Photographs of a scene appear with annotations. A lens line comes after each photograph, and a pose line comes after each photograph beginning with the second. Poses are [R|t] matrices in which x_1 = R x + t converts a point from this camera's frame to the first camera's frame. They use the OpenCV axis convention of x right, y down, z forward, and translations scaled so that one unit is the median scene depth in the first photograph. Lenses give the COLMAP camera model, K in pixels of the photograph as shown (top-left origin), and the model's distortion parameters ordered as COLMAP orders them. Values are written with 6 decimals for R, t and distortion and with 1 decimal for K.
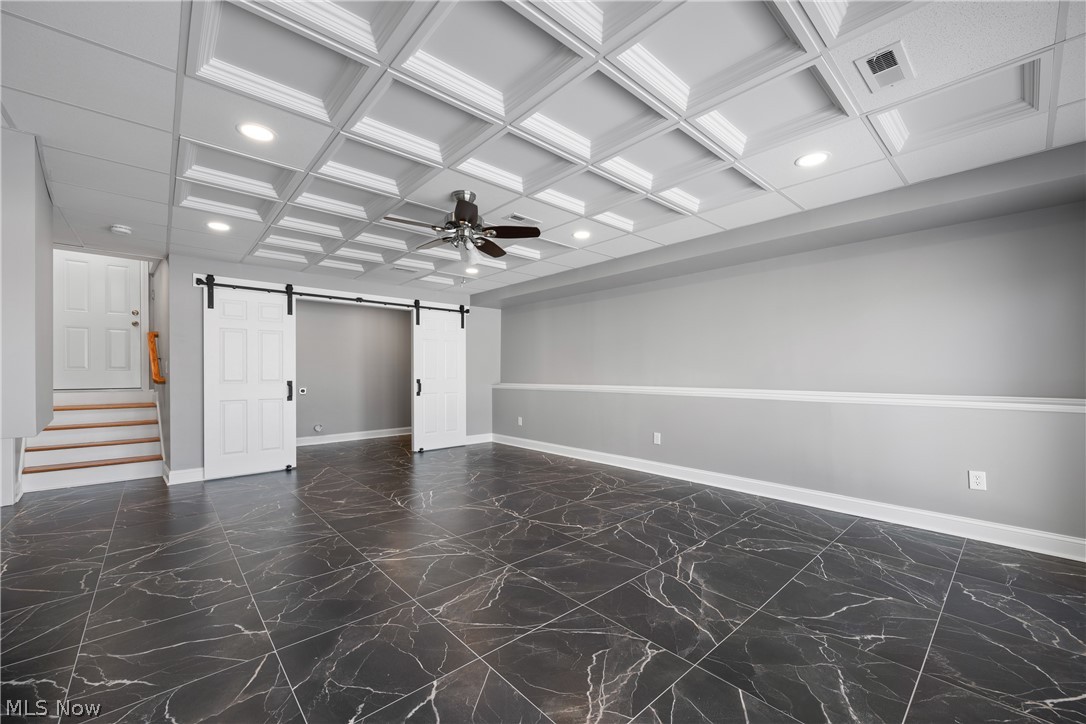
lens RADIAL K [[424.5, 0, 539.5], [0, 424.5, 367.7], [0, 0, 1]] dist [-0.002754, -0.000035]
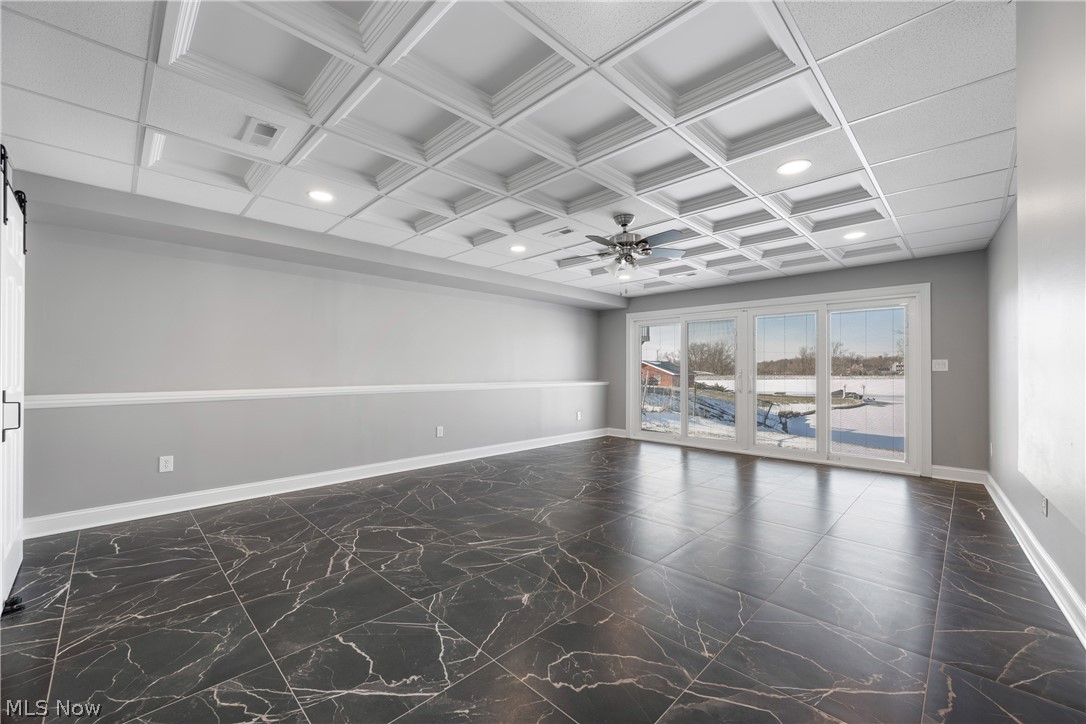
lens RADIAL K [[424.5, 0, 542.0], [0, 424.5, 368.2], [0, 0, 1]] dist [-0.002754, -0.000035]
pose [[-0.058089, 0.003061, 0.998307, -0.952557], [-0.025635, 0.999661, -0.004556, 0.003134], [-0.997982, -0.025856, -0.057991, 0.926804]]
